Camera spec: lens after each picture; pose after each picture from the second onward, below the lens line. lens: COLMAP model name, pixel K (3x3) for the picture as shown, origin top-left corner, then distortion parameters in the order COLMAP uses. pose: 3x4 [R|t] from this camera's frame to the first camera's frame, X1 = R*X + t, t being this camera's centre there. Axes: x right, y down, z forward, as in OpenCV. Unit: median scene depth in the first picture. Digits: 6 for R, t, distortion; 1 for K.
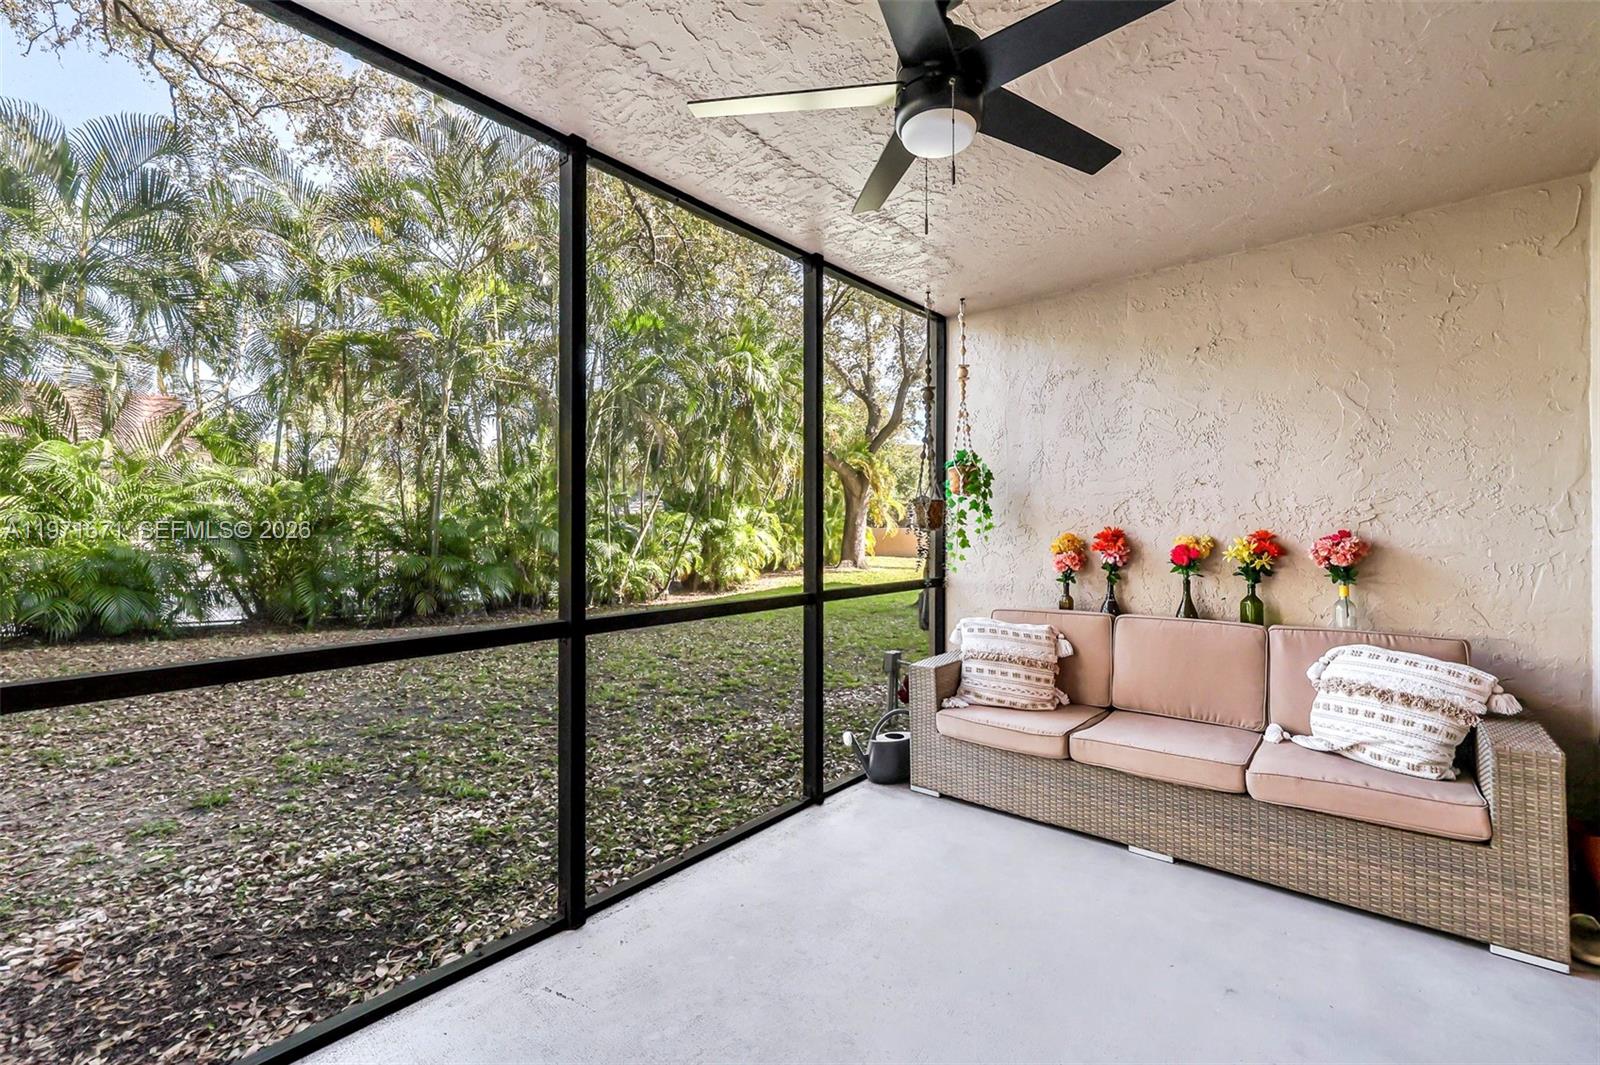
lens RADIAL K [[671.4, 0, 774.9], [0, 671.4, 523.5], [0, 0, 1]] dist [0.000440, 0.000807]
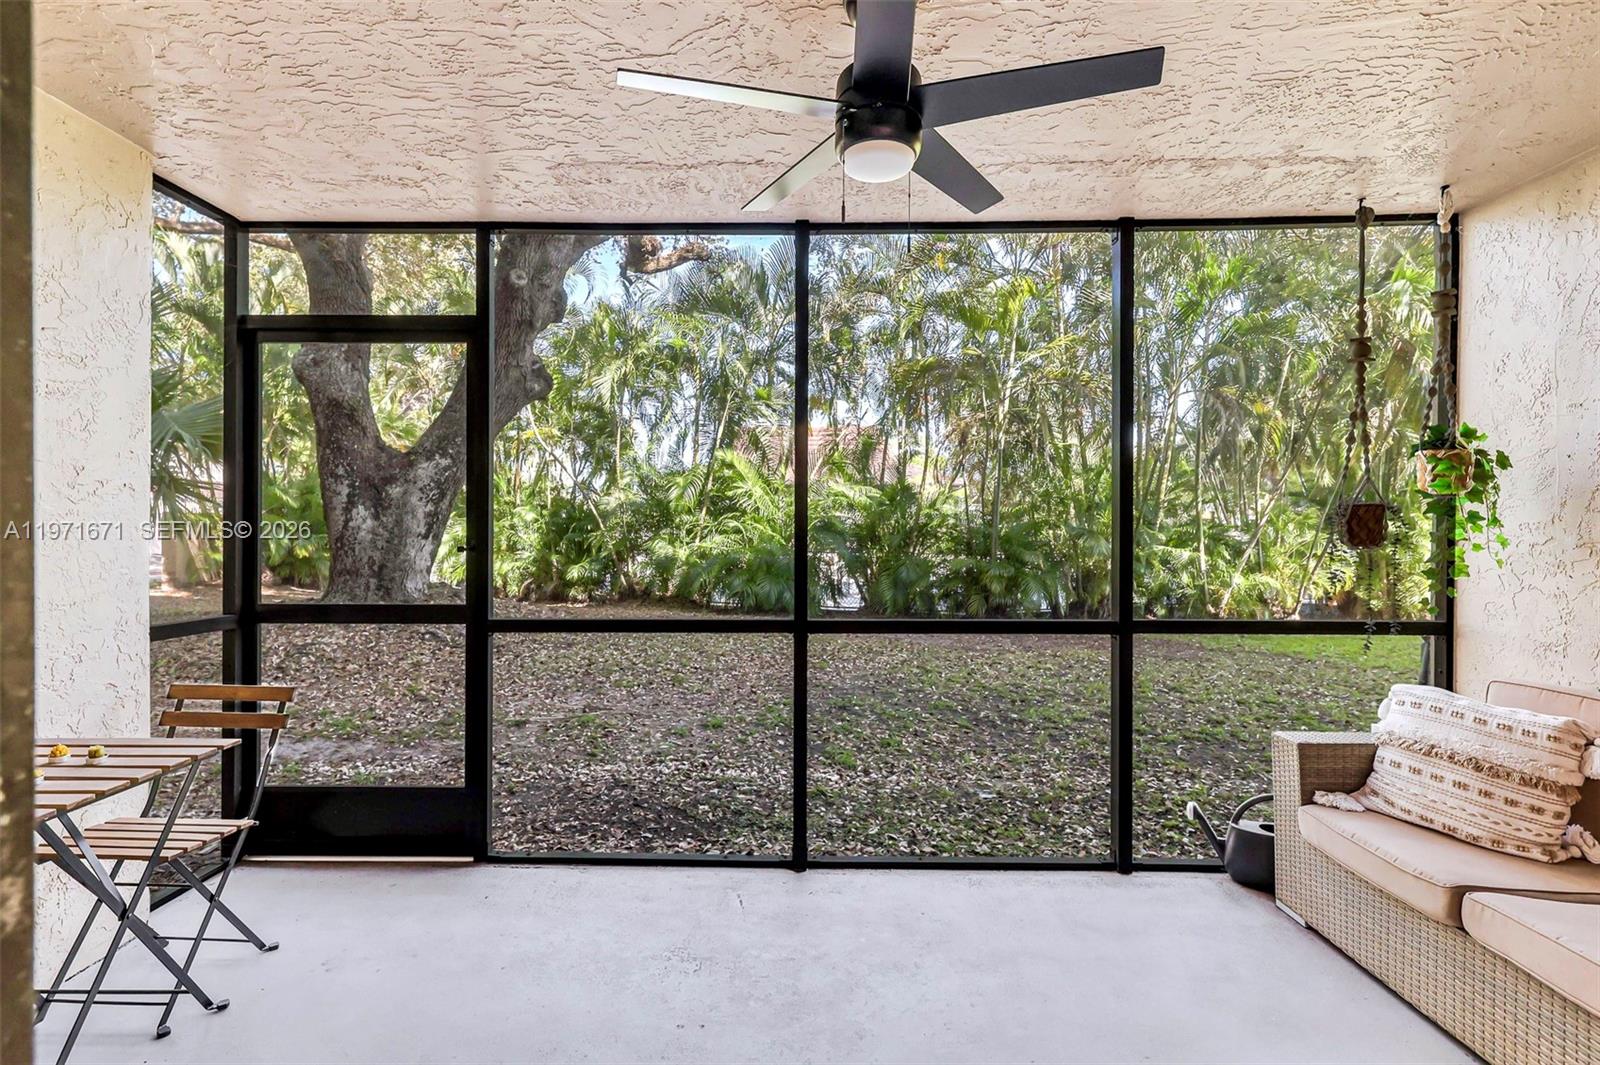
lens RADIAL K [[728.4, 0, 793.9], [0, 728.4, 533.2], [0, 0, 1]] dist [0.007298, -0.000310]
pose [[0.652317, 0.002999, -0.757940, 0.478881], [0.004773, 0.999956, 0.008064, -0.016856], [0.757931, -0.008878, 0.652274, 0.090392]]
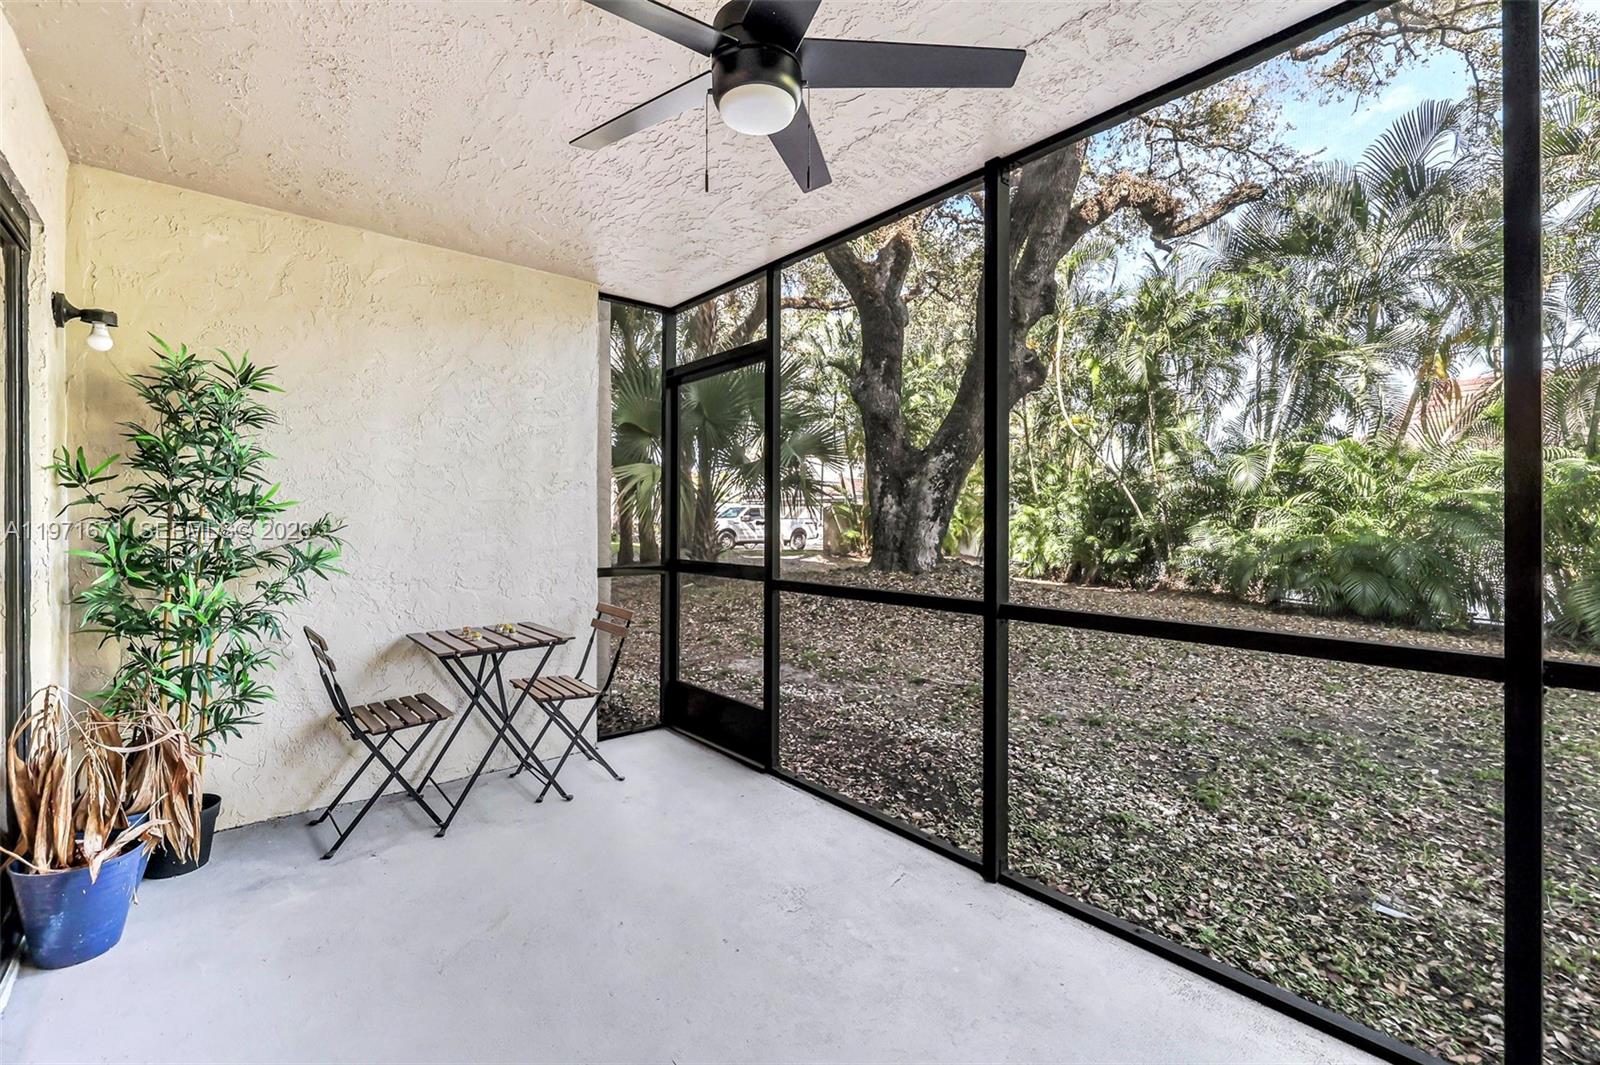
lens RADIAL K [[671.4, 0, 785.3], [0, 671.4, 520.8], [0, 0, 1]] dist [0.000440, 0.000807]
pose [[-0.139458, 0.004041, -0.990220, 0.572211], [0.008532, 0.999959, 0.002880, 0.002531], [0.990191, -0.008047, -0.139487, 0.563653]]
